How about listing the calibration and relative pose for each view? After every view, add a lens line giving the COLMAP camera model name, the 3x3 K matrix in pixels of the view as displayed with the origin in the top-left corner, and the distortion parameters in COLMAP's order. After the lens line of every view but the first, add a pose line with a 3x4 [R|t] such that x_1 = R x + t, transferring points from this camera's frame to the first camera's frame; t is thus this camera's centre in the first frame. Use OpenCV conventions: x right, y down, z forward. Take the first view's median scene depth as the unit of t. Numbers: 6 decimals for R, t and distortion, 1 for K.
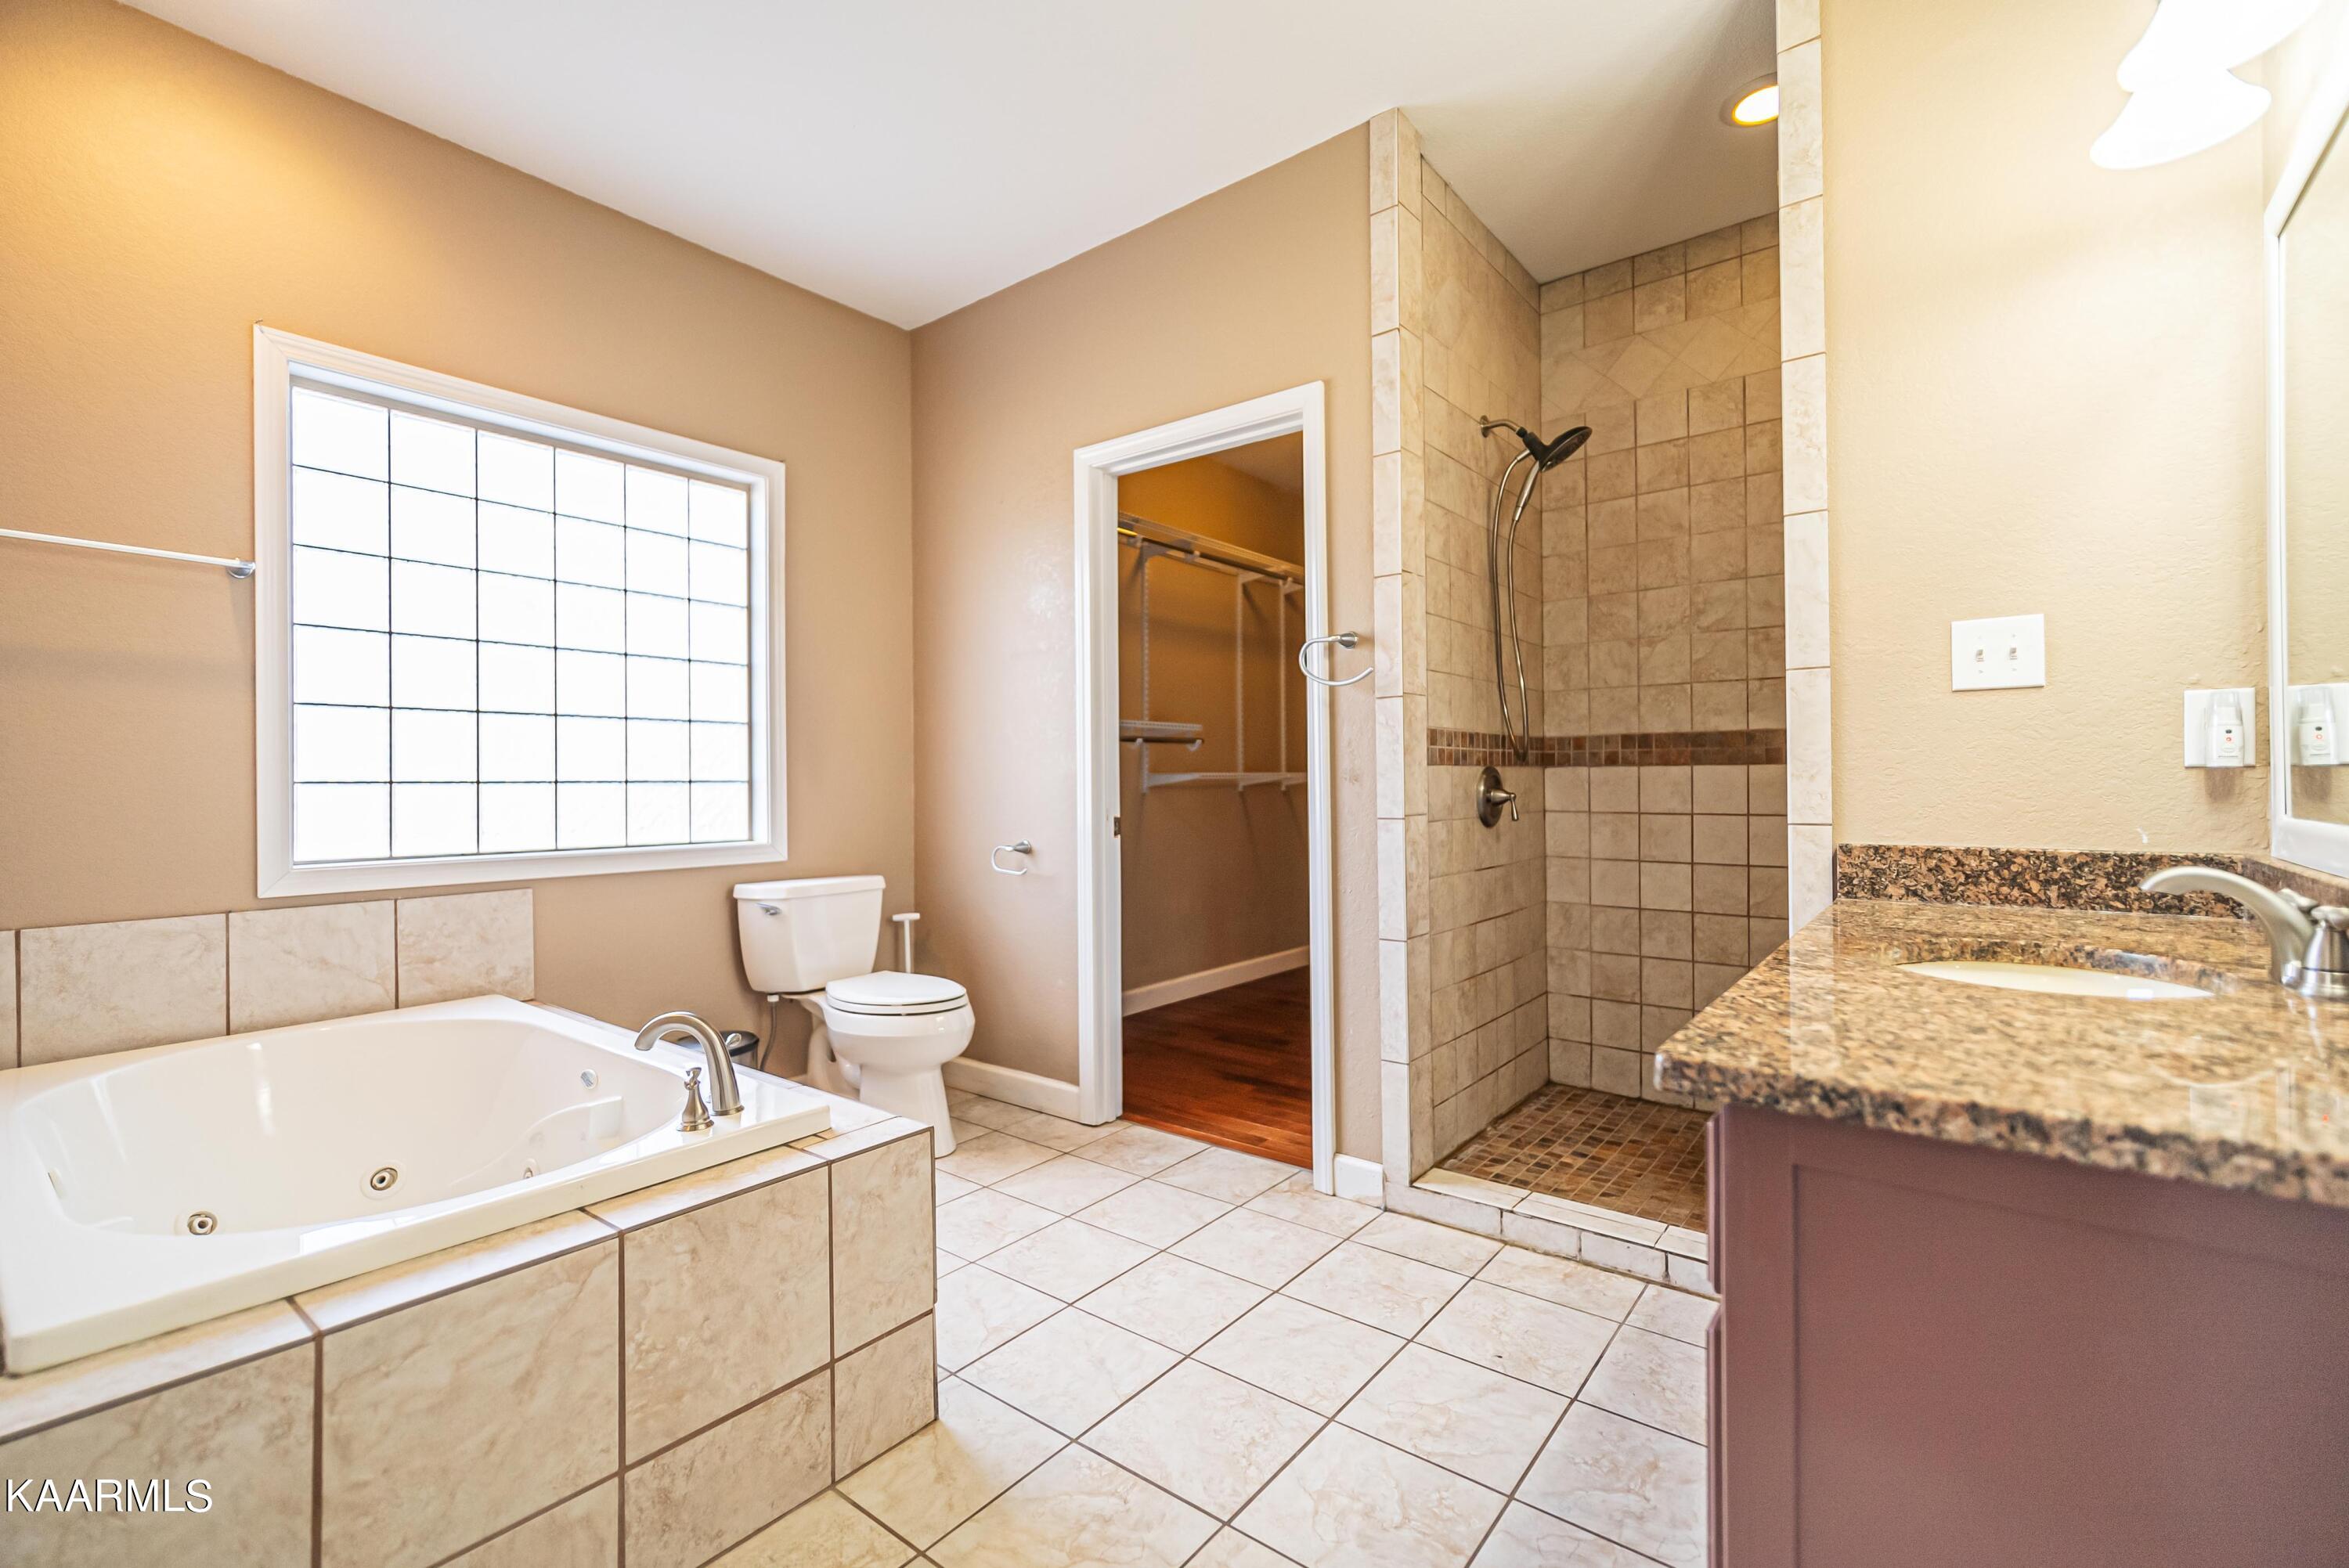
lens RADIAL K [[1012.2, 0, 1173.9], [0, 1012.2, 779.4], [0, 0, 1]] dist [0.004702, 0.000309]
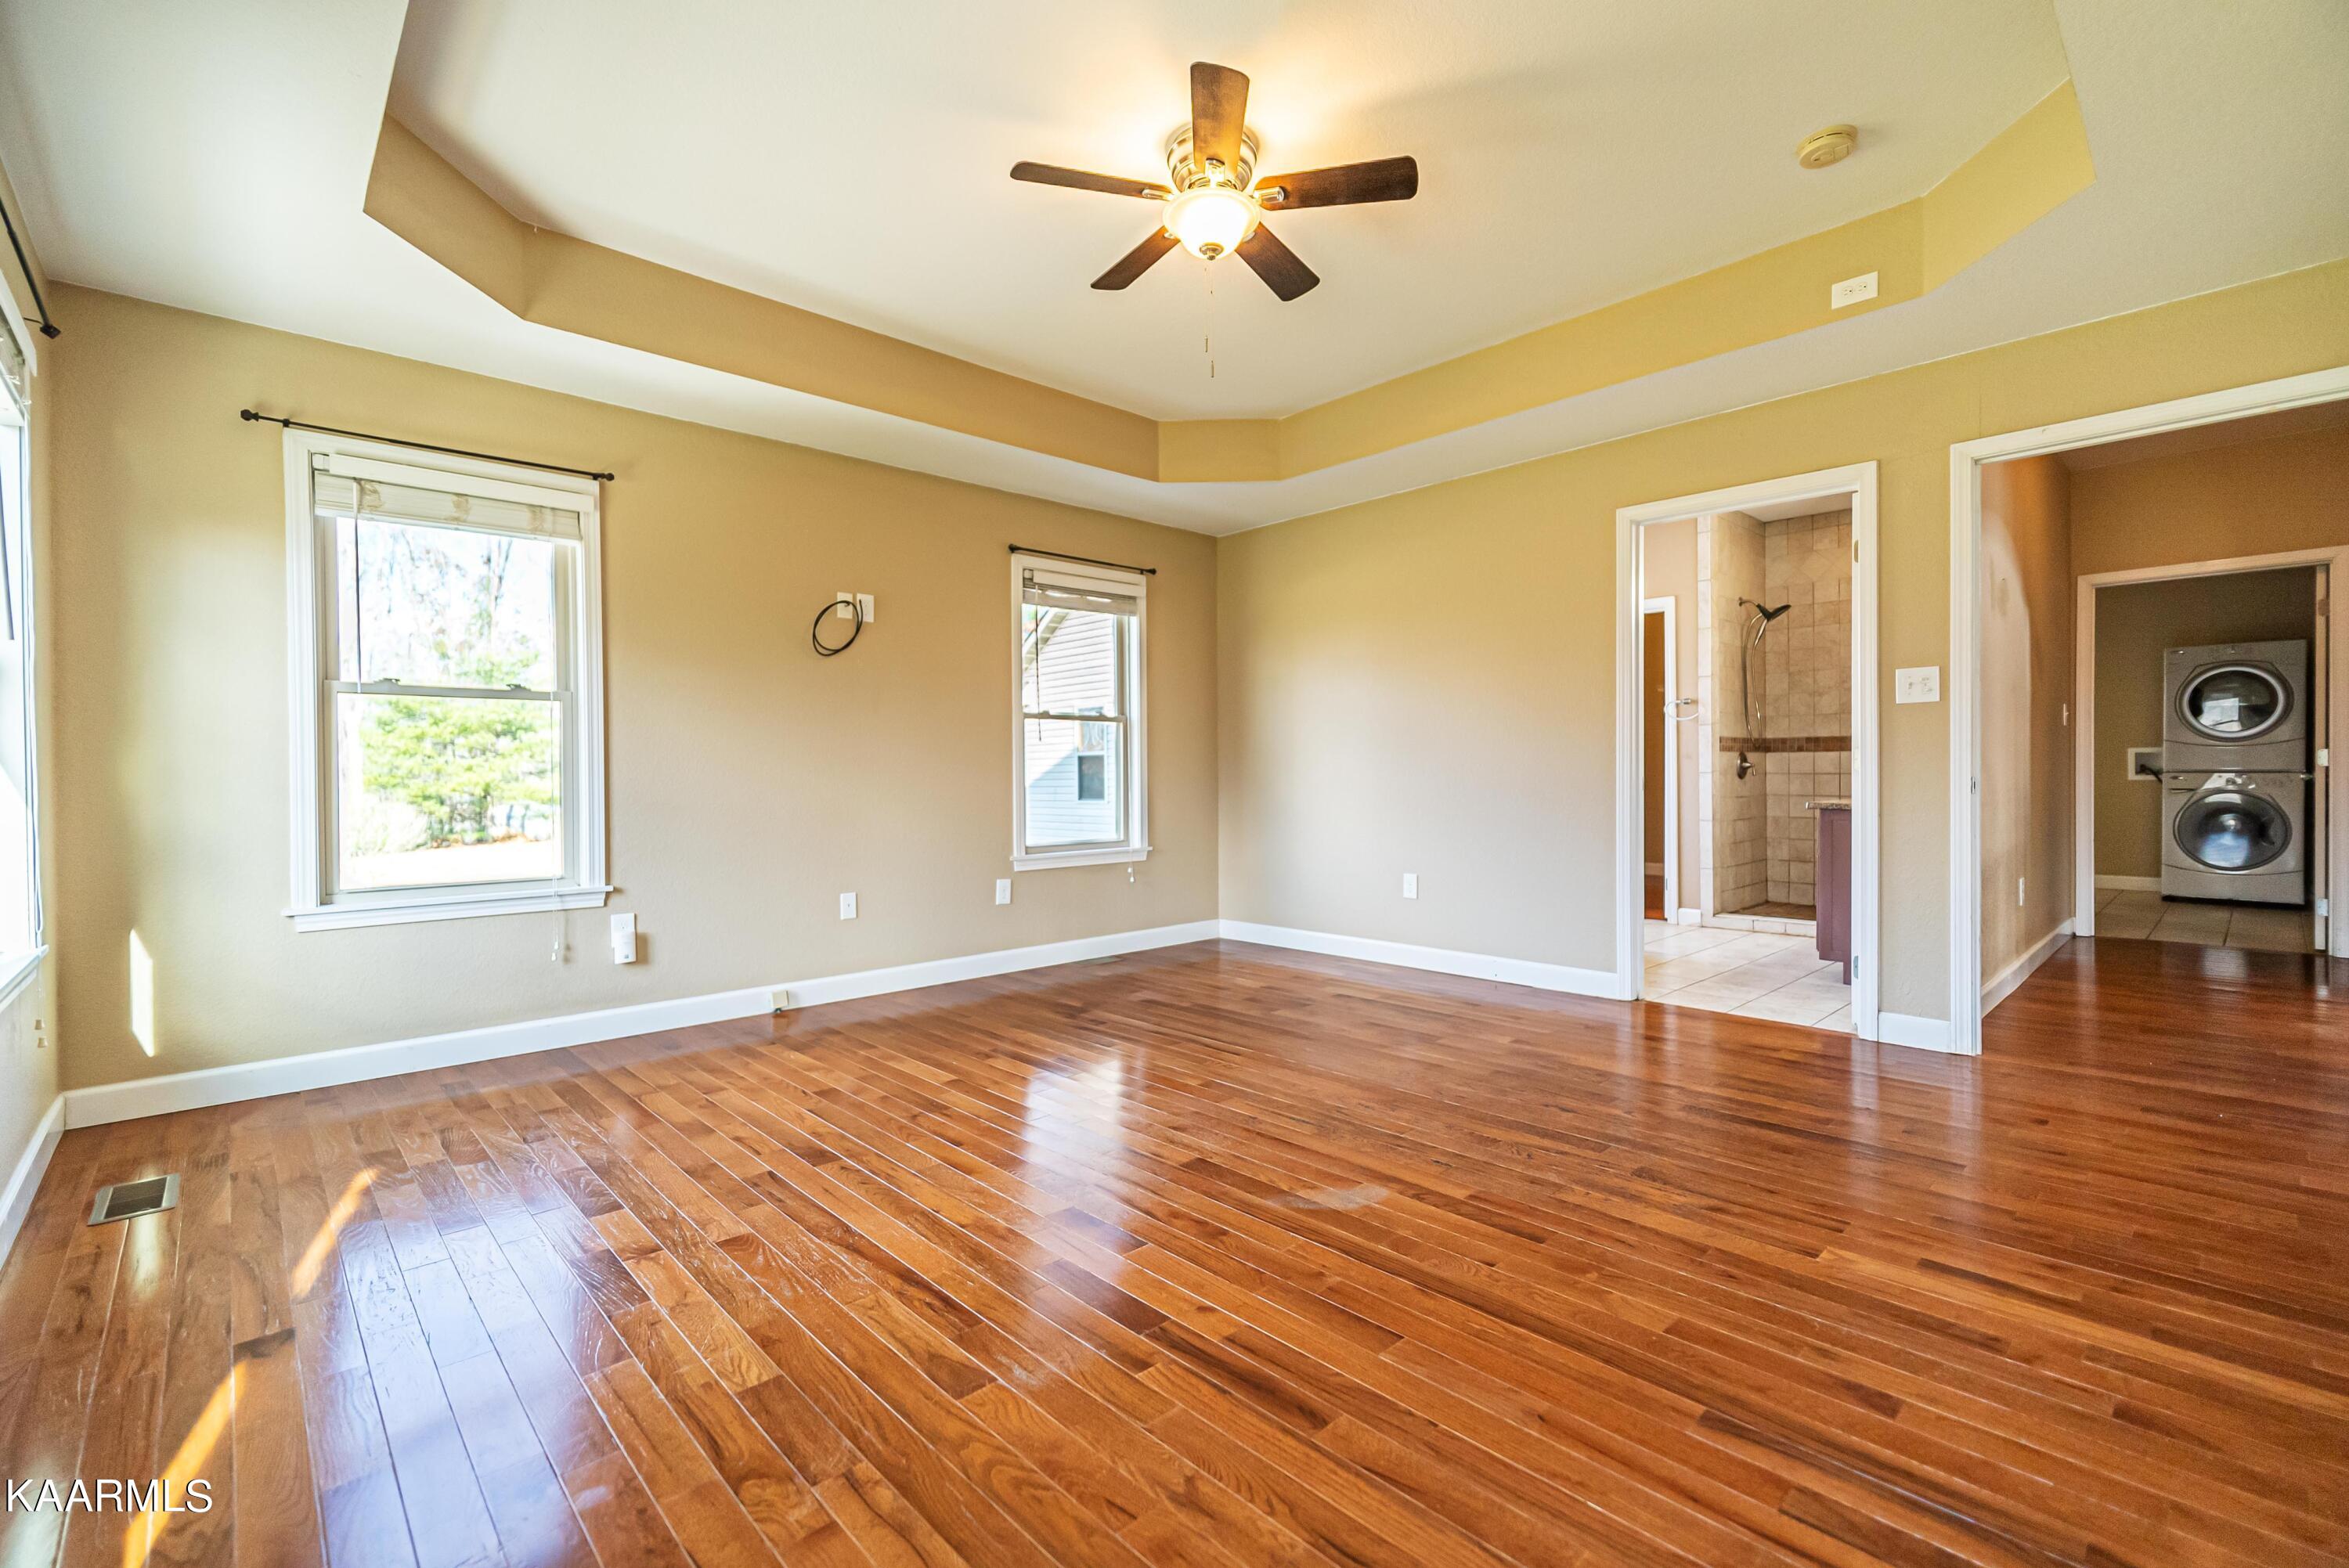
lens RADIAL K [[1012.2, 0, 1173.9], [0, 1012.2, 779.4], [0, 0, 1]] dist [0.004702, 0.000309]
pose [[0.989265, 0.001210, -0.146124, -0.588679], [0.000670, 0.999918, 0.012820, 0.017389], [0.146128, -0.012780, 0.989183, -1.371418]]
